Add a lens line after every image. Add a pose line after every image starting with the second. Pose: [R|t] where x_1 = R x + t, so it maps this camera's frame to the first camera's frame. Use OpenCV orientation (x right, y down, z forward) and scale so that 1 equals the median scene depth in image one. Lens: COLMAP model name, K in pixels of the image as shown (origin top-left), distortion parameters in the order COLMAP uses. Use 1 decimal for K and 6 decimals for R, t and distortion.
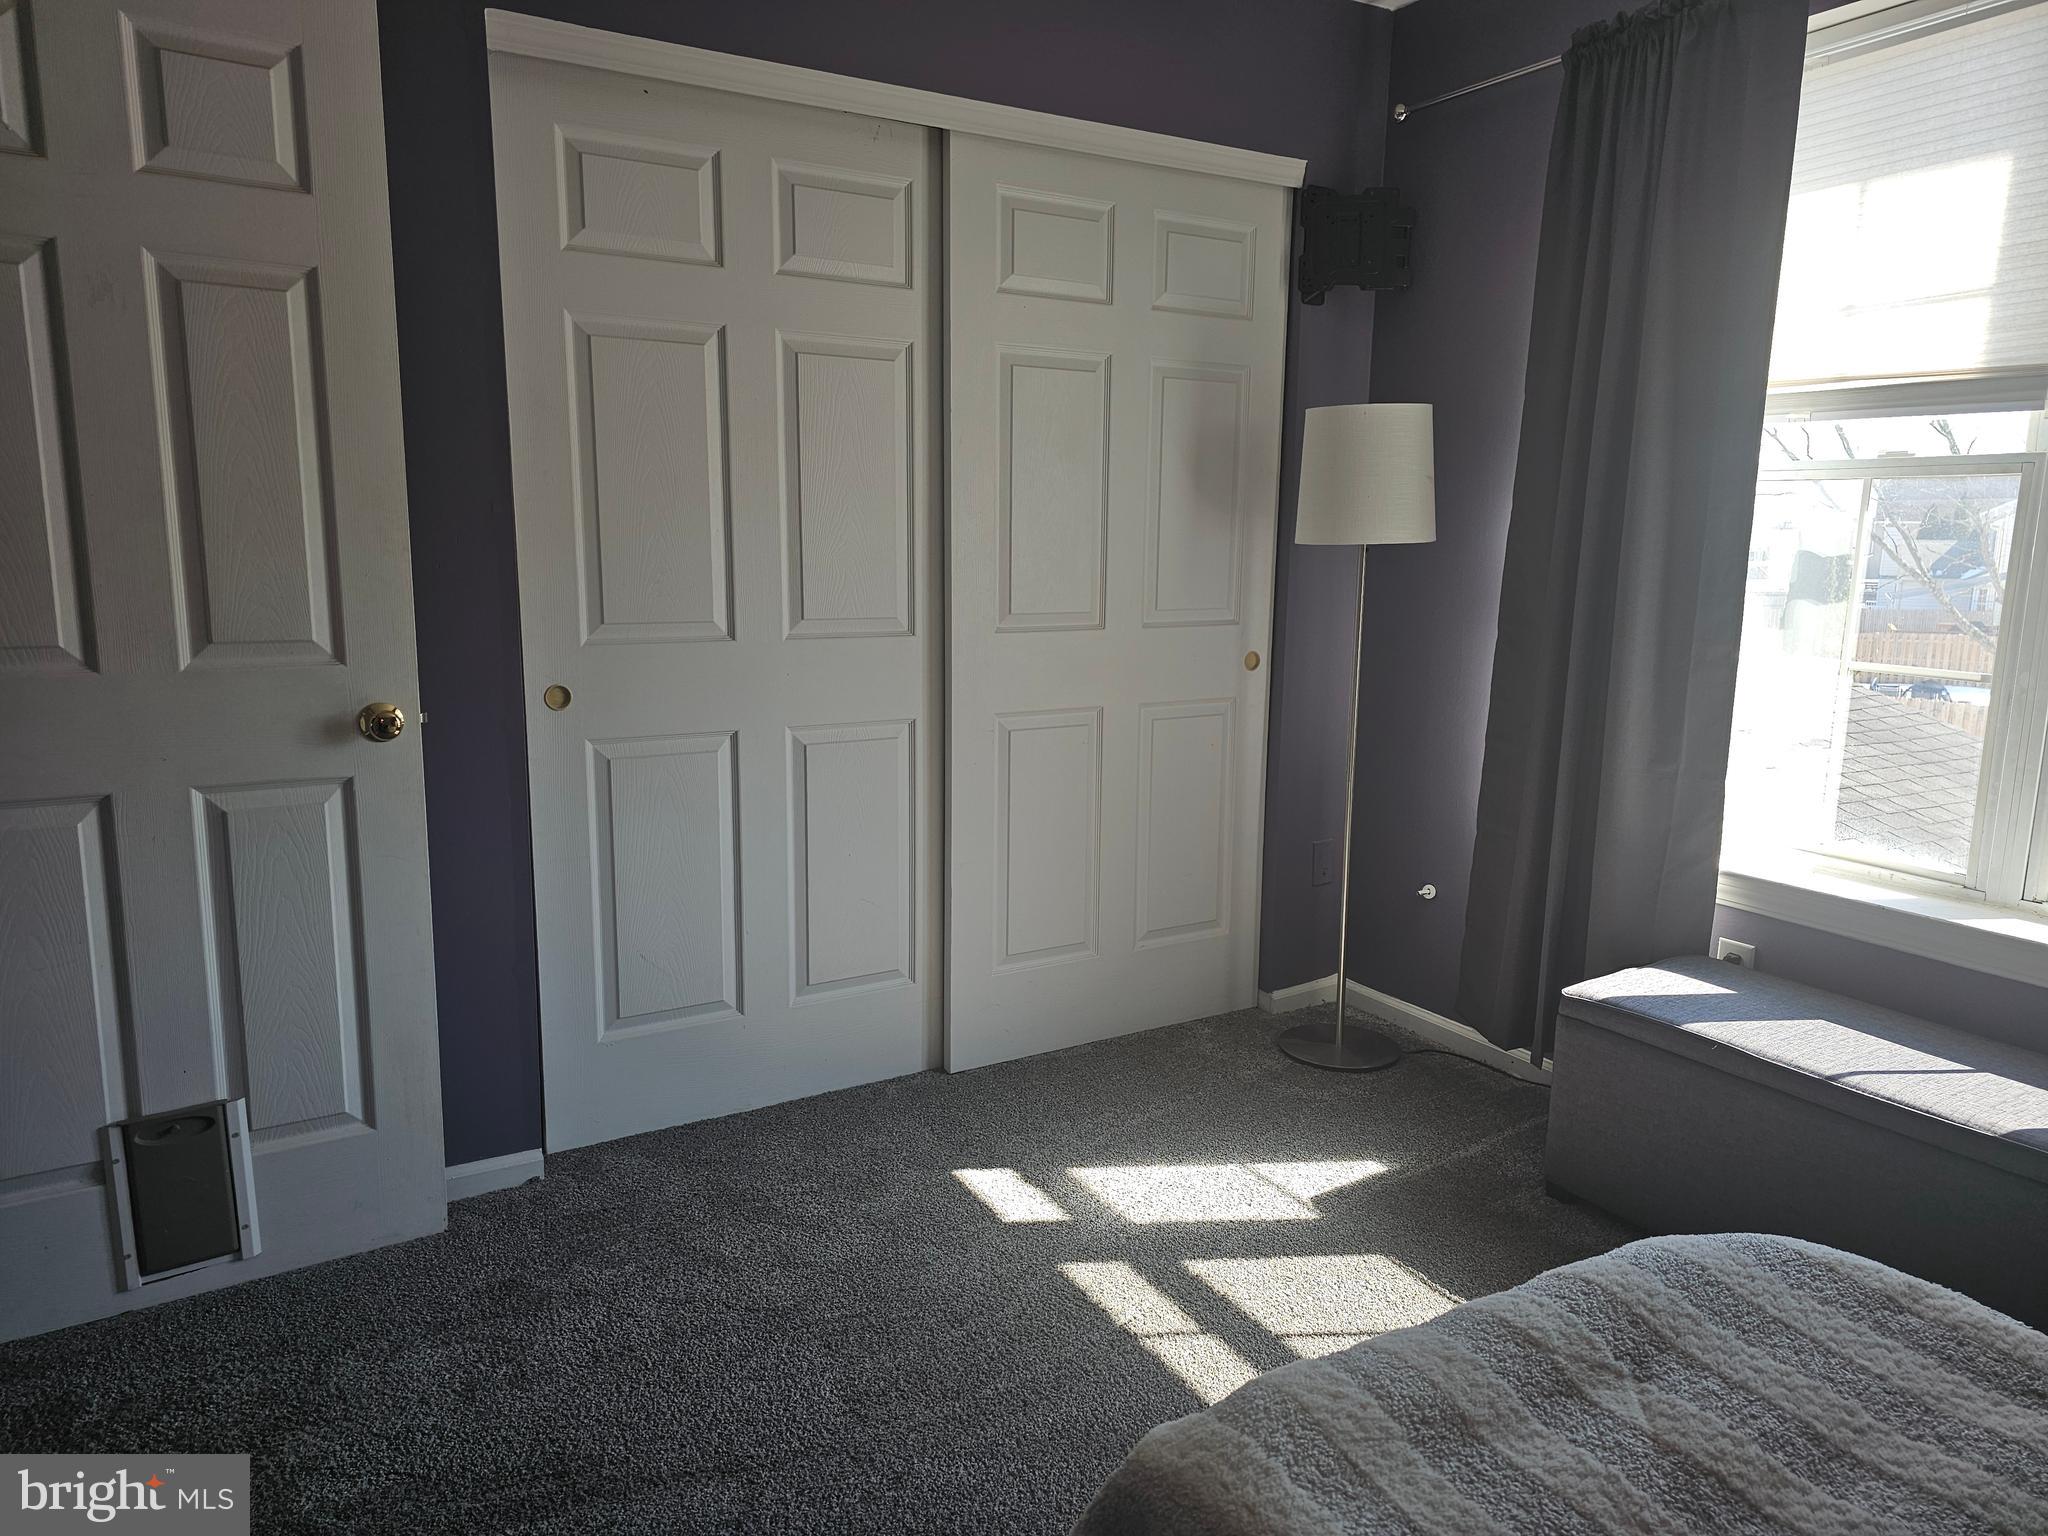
lens RADIAL K [[1361.9, 0, 1012.1], [0, 1361.9, 760.0], [0, 0, 1]] dist [0.054108, -0.040490]
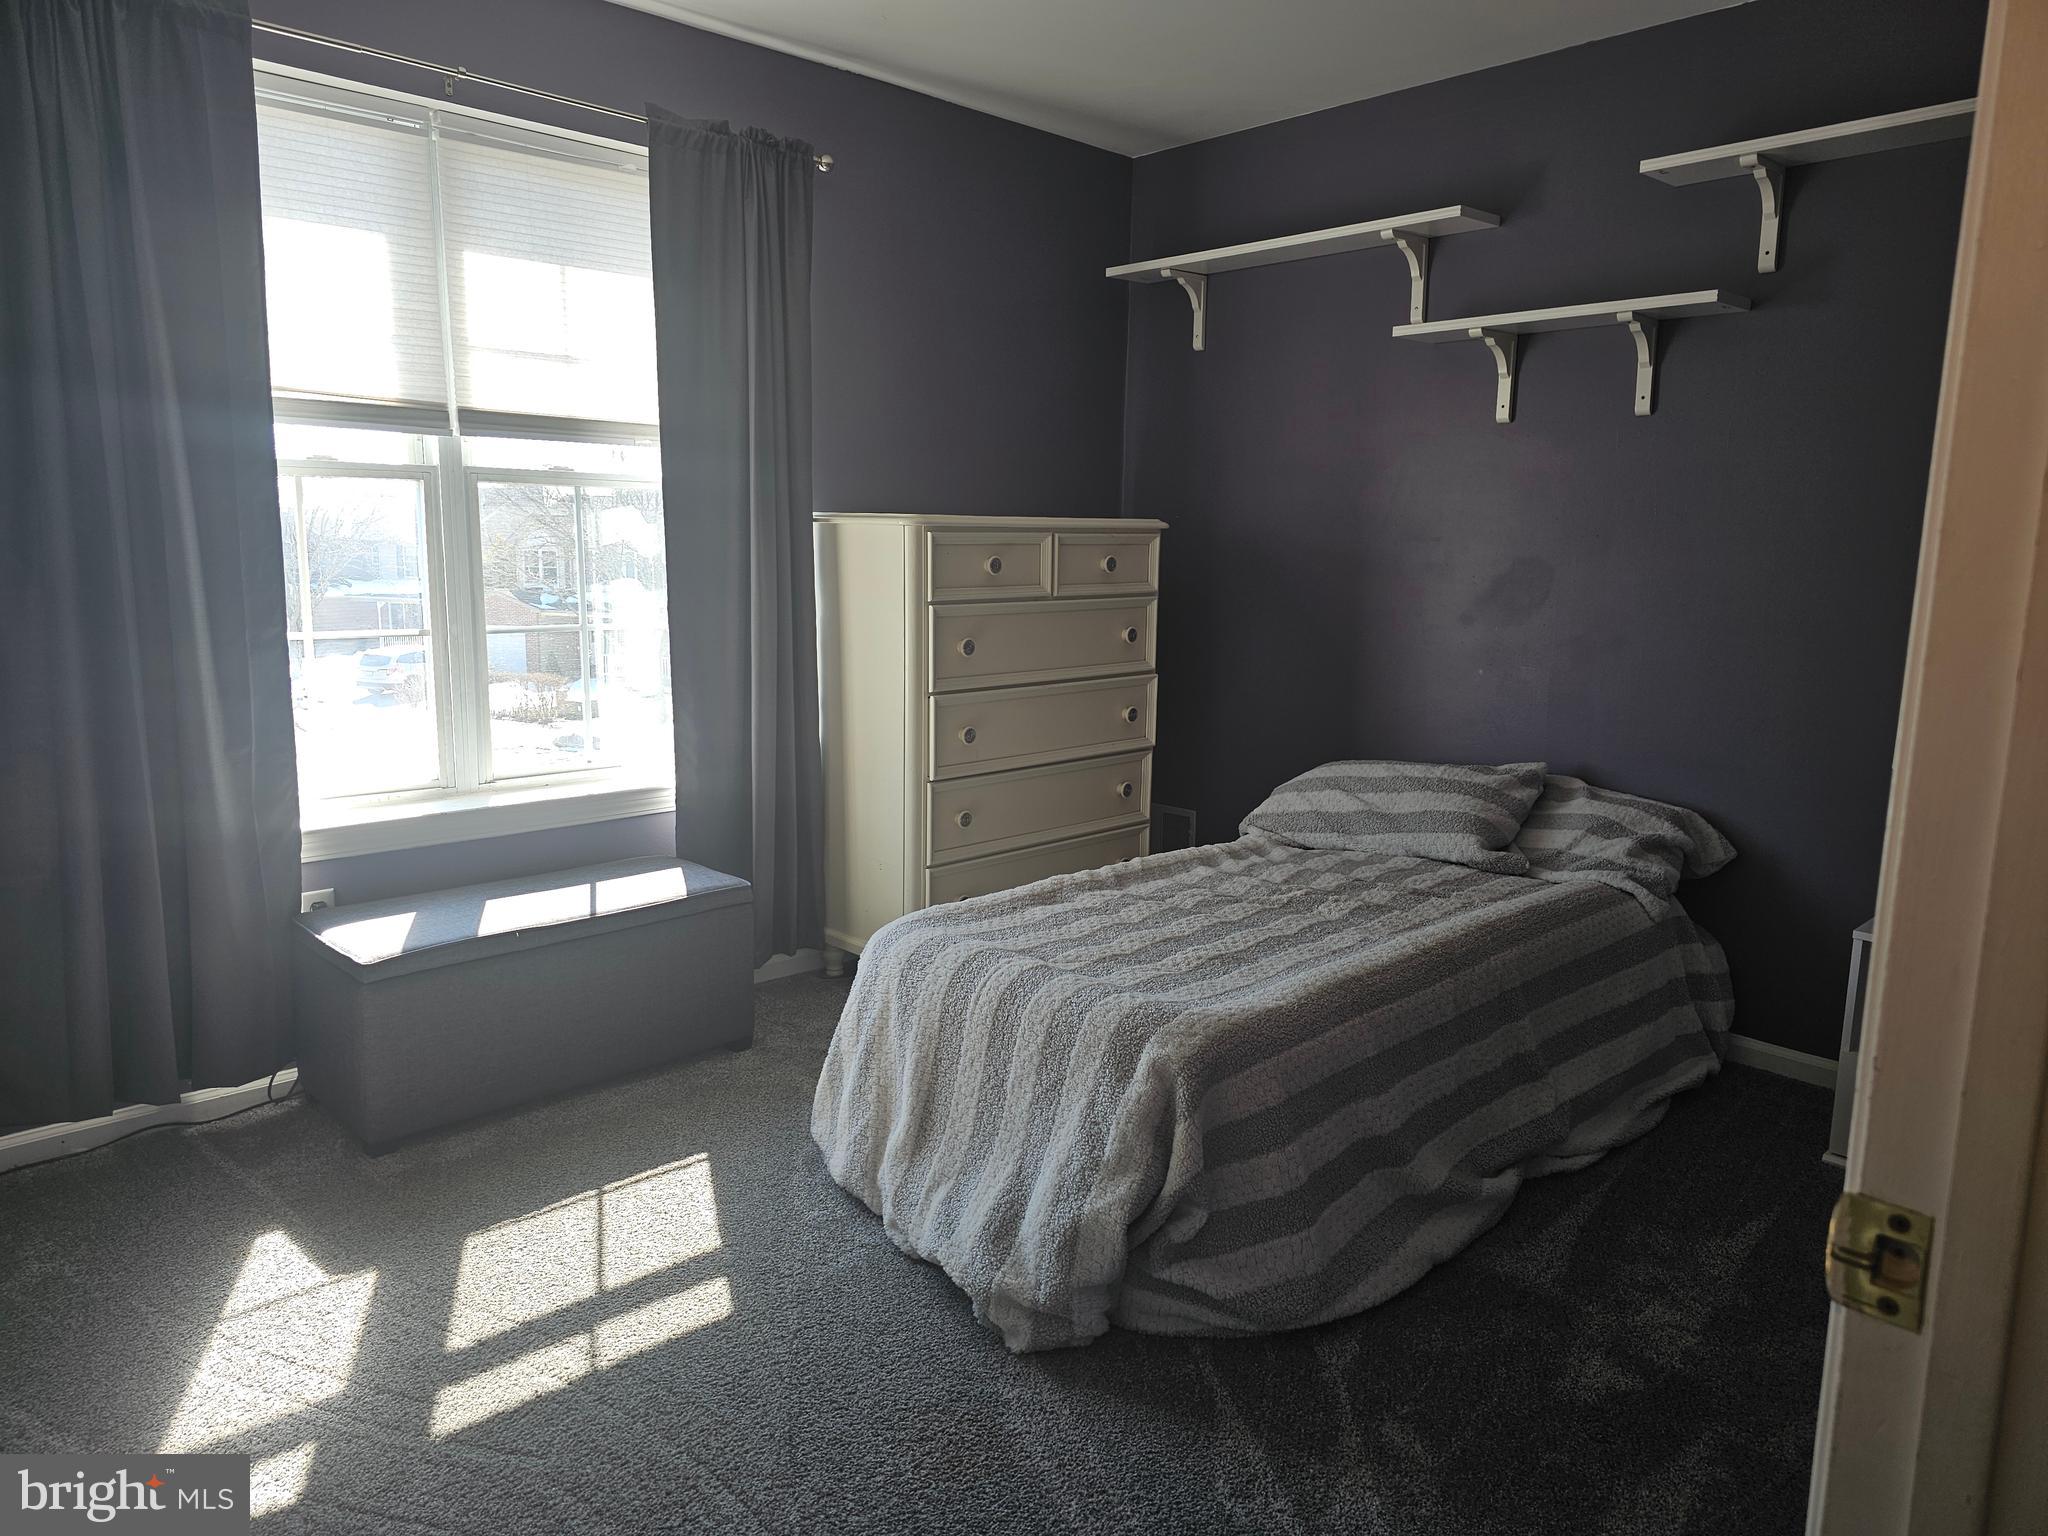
lens RADIAL K [[1361.9, 0, 1019.4], [0, 1361.9, 770.8], [0, 0, 1]] dist [0.054108, -0.040490]
pose [[-0.224948, -0.181155, 0.957382, -0.726024], [0.149191, 0.964575, 0.217570, -0.133148], [-0.962881, 0.191775, -0.189953, 0.718066]]
